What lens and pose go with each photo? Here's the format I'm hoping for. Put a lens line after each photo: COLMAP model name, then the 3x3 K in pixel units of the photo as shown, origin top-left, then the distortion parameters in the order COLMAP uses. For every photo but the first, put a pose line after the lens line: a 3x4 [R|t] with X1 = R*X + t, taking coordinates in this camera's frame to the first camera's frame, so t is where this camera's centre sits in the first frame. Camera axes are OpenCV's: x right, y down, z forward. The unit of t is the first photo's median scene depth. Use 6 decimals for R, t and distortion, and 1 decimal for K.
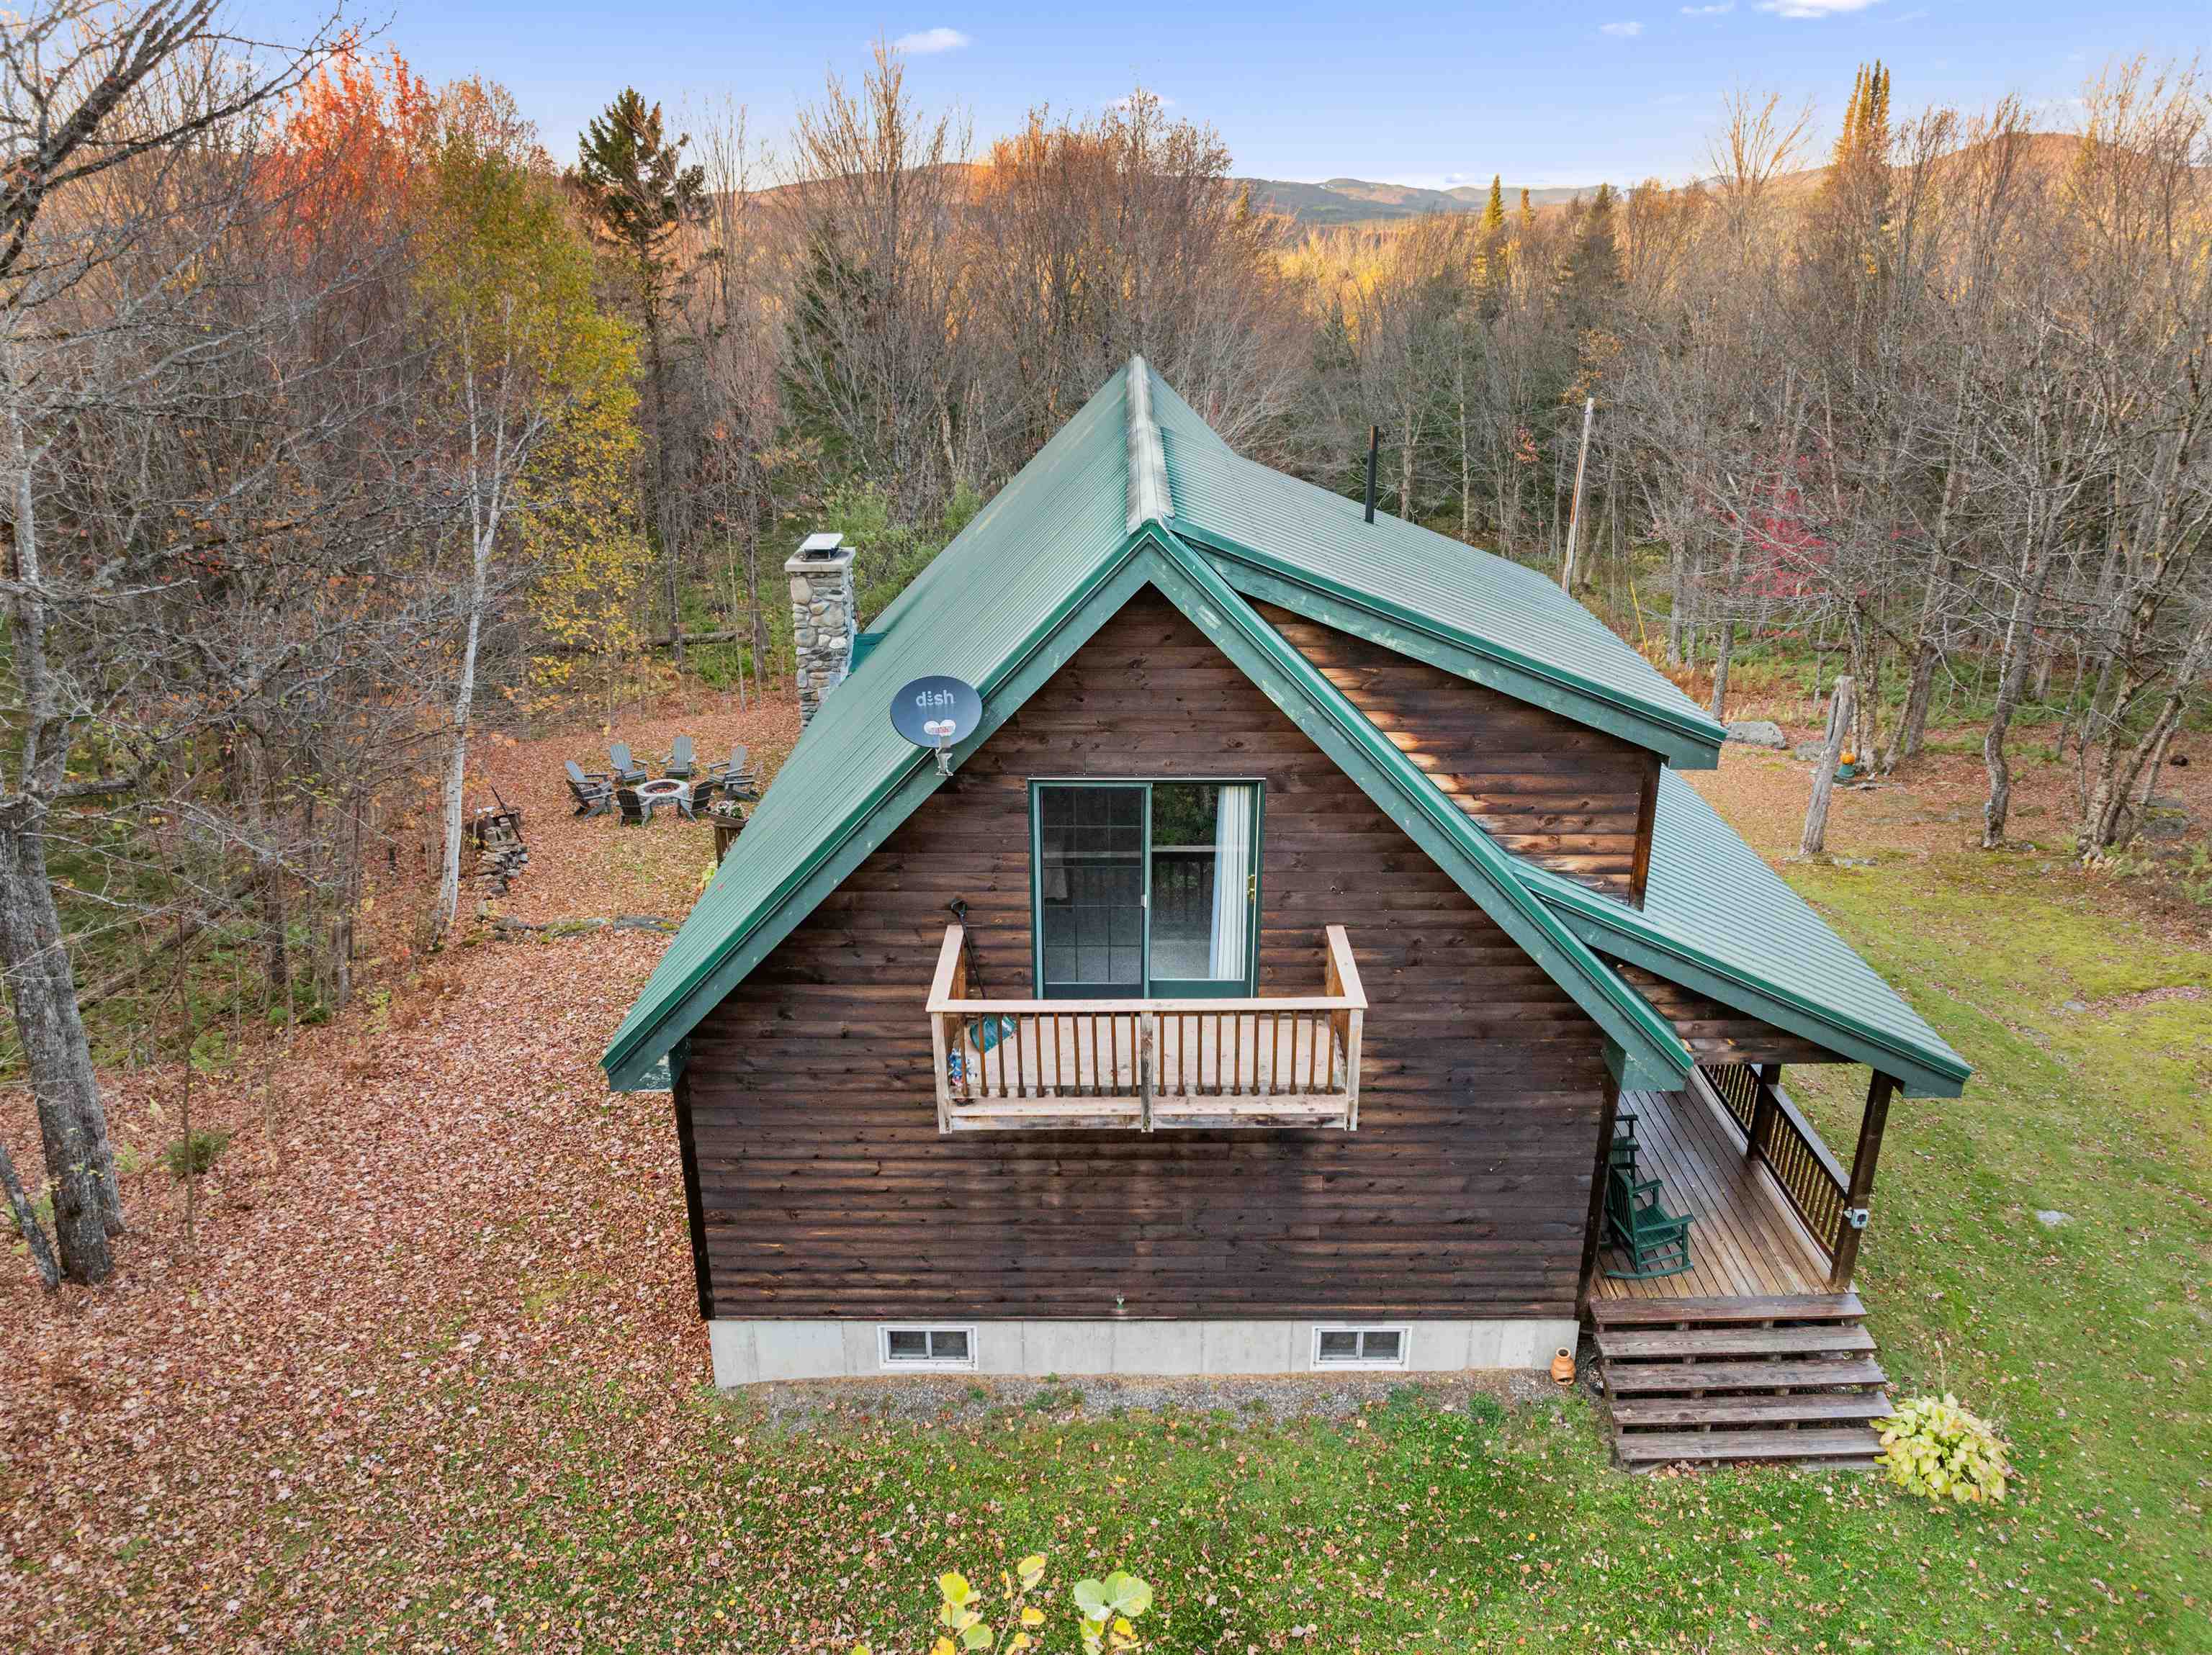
lens RADIAL K [[1631.0, 0, 1115.6], [0, 1631.0, 834.2], [0, 0, 1]] dist [-0.048177, -0.001010]
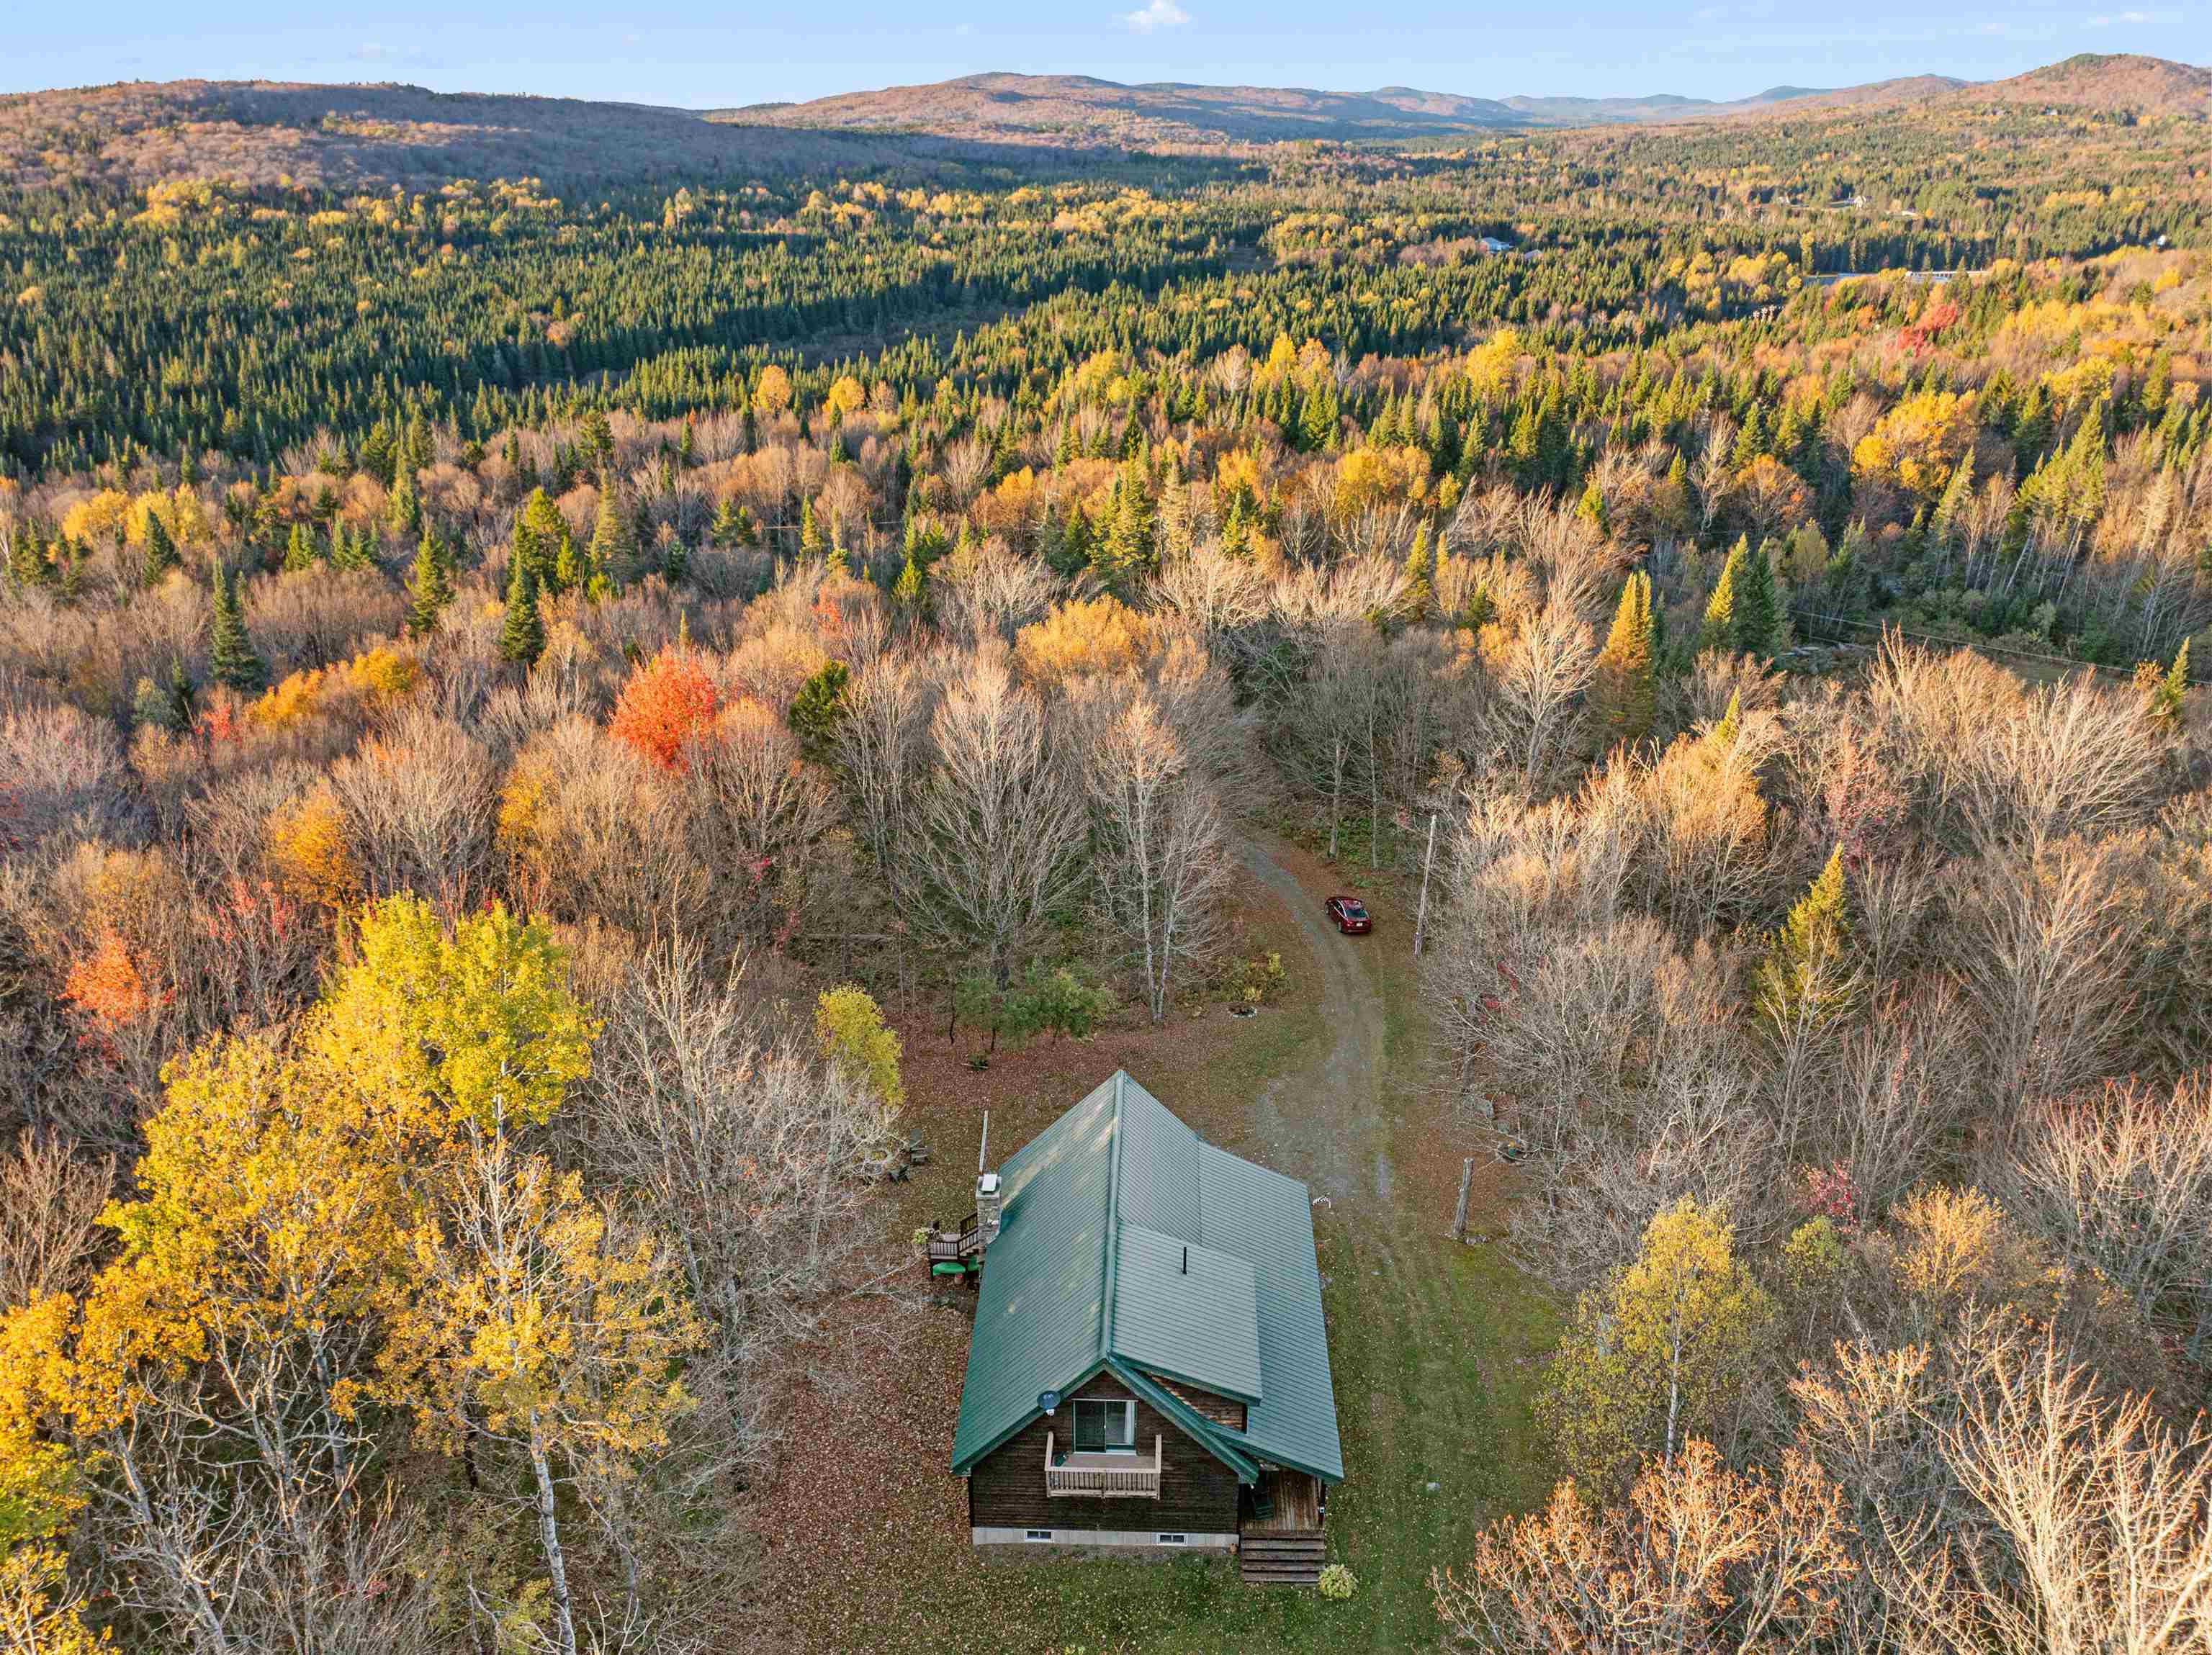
lens RADIAL K [[1593.7, 0, 1097.6], [0, 1593.7, 826.2], [0, 0, 1]] dist [-0.040194, -0.001484]
pose [[0.999426, 0.012846, -0.031360, 0.085510], [-0.011608, 0.999159, 0.039338, -1.274001], [0.031839, -0.038952, 0.998734, -2.180346]]
